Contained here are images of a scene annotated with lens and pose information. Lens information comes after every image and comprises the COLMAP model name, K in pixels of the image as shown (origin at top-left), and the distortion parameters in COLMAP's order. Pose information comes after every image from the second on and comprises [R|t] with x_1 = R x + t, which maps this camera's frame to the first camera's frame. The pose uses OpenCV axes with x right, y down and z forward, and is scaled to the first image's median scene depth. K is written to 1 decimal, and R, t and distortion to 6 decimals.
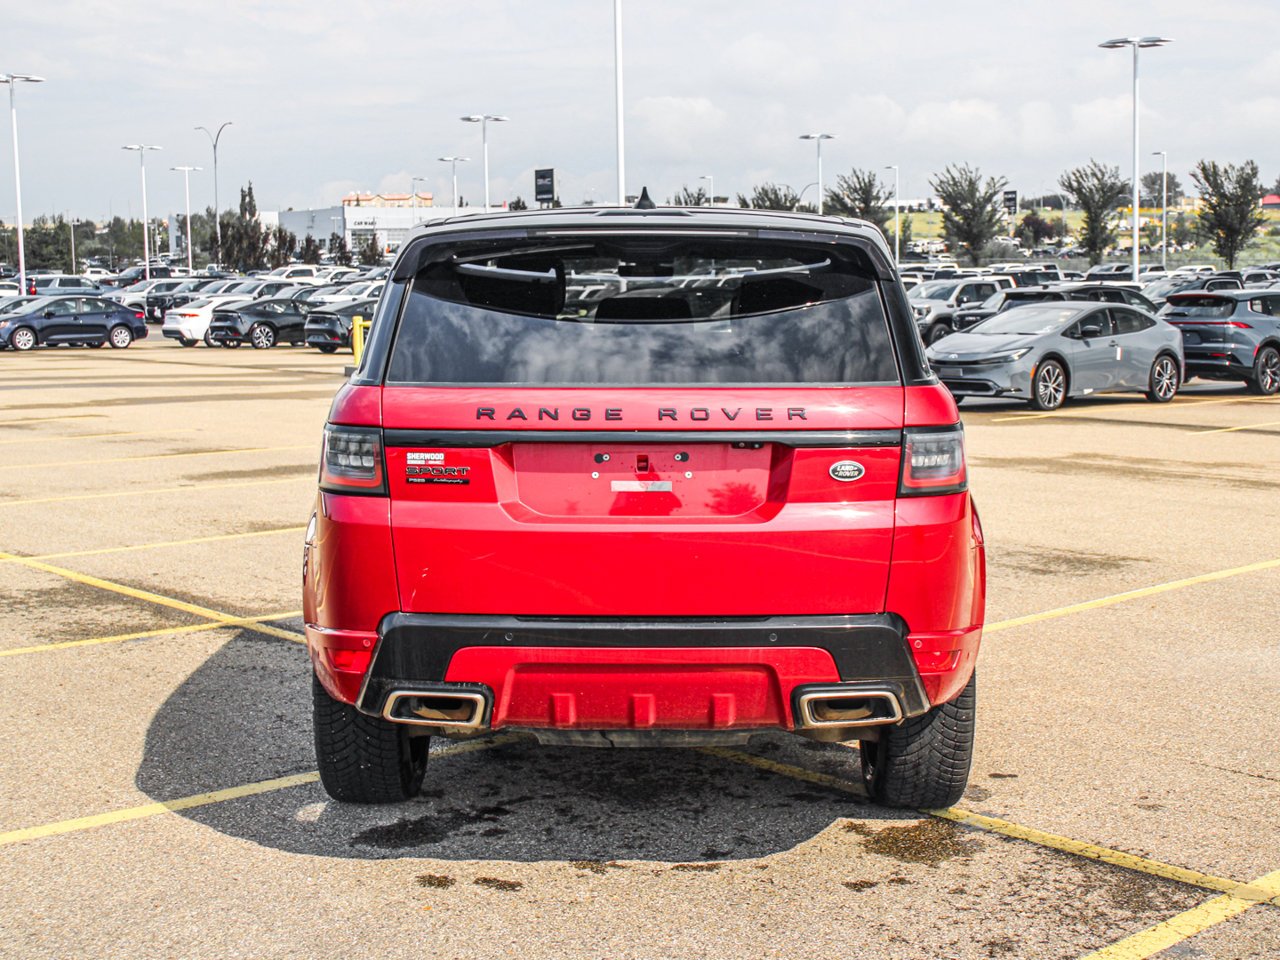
lens RADIAL K [[1848.6, 0, 683.6], [0, 1848.6, 465.4], [0, 0, 1]] dist [-0.023130, 0.000000]
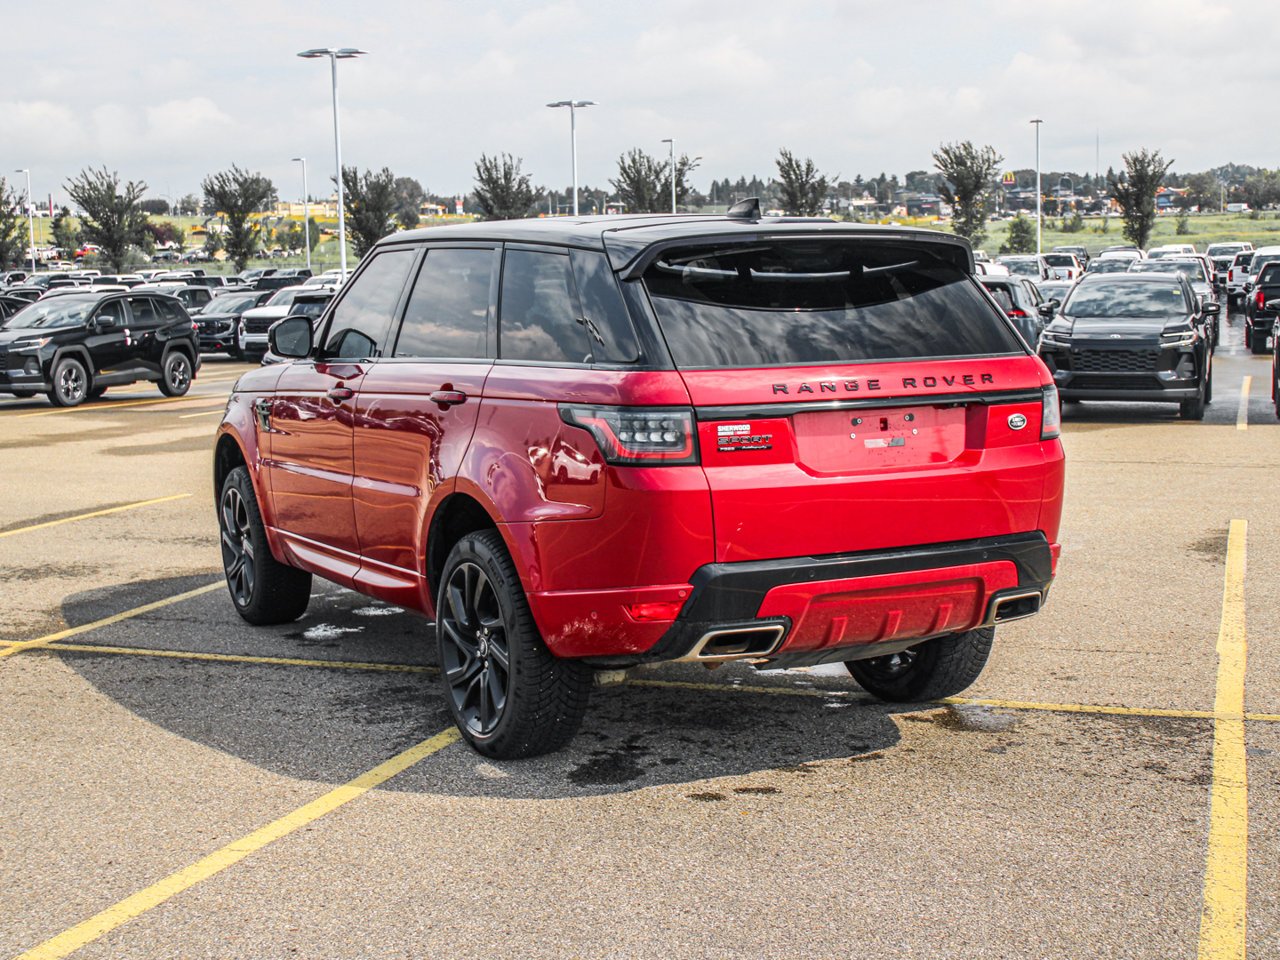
lens RADIAL K [[1848.6, 0, 695.0], [0, 1848.6, 485.1], [0, 0, 1]] dist [-0.023130, 0.000000]
pose [[0.874952, -0.069040, 0.479262, -0.609320], [0.065237, 0.997566, 0.024607, 0.000614], [-0.479795, 0.009736, 0.877327, -0.015324]]
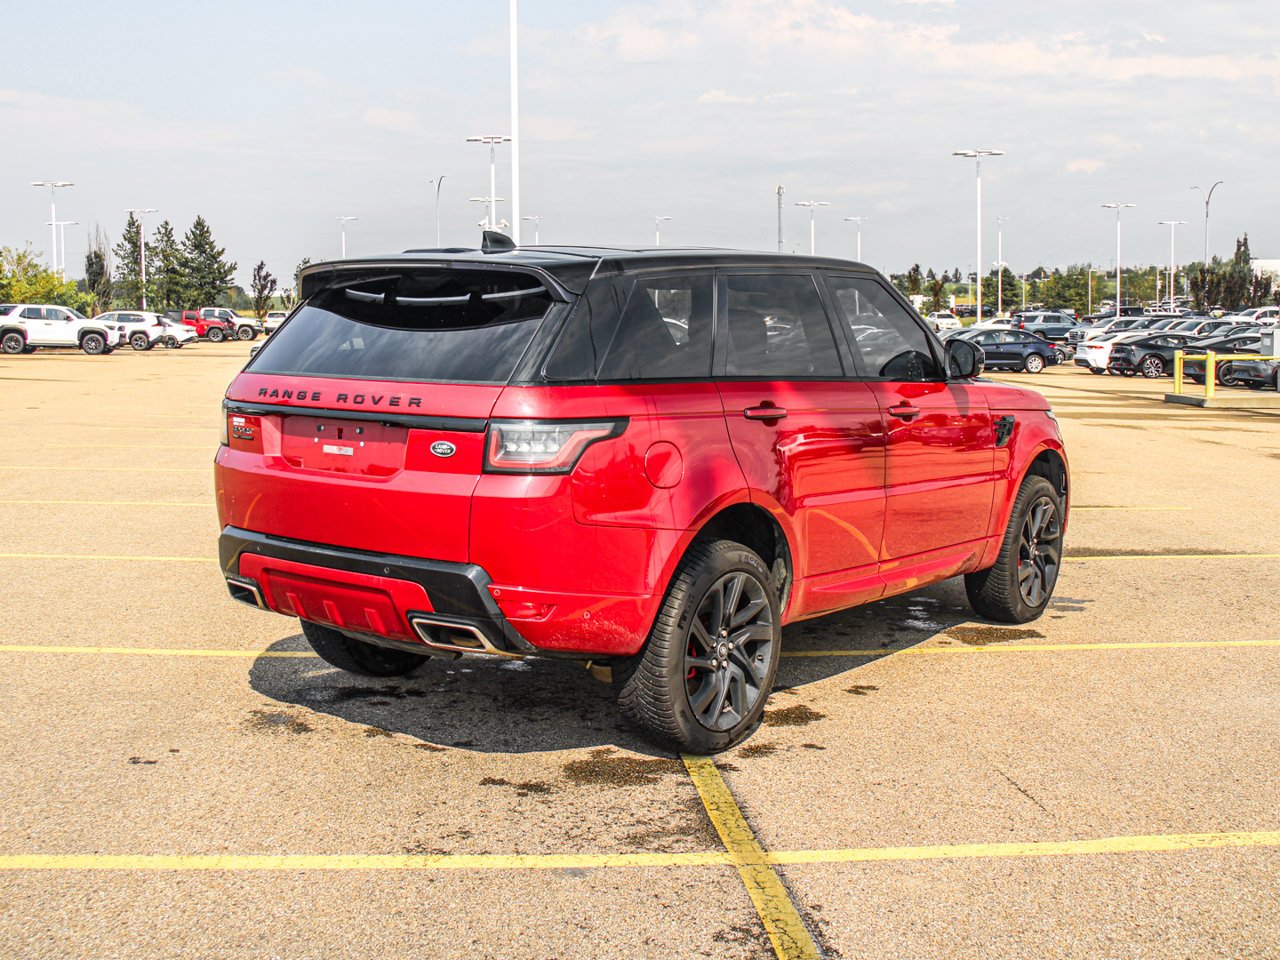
lens RADIAL K [[1580.1, 0, 638.1], [0, 1580.1, 476.0], [0, 0, 1]] dist [-0.038445, 0.000000]
pose [[0.769487, 0.075001, -0.634243, 0.749004], [-0.076175, 0.996770, 0.025452, -0.013744], [0.634103, 0.028729, 0.772715, 0.200821]]
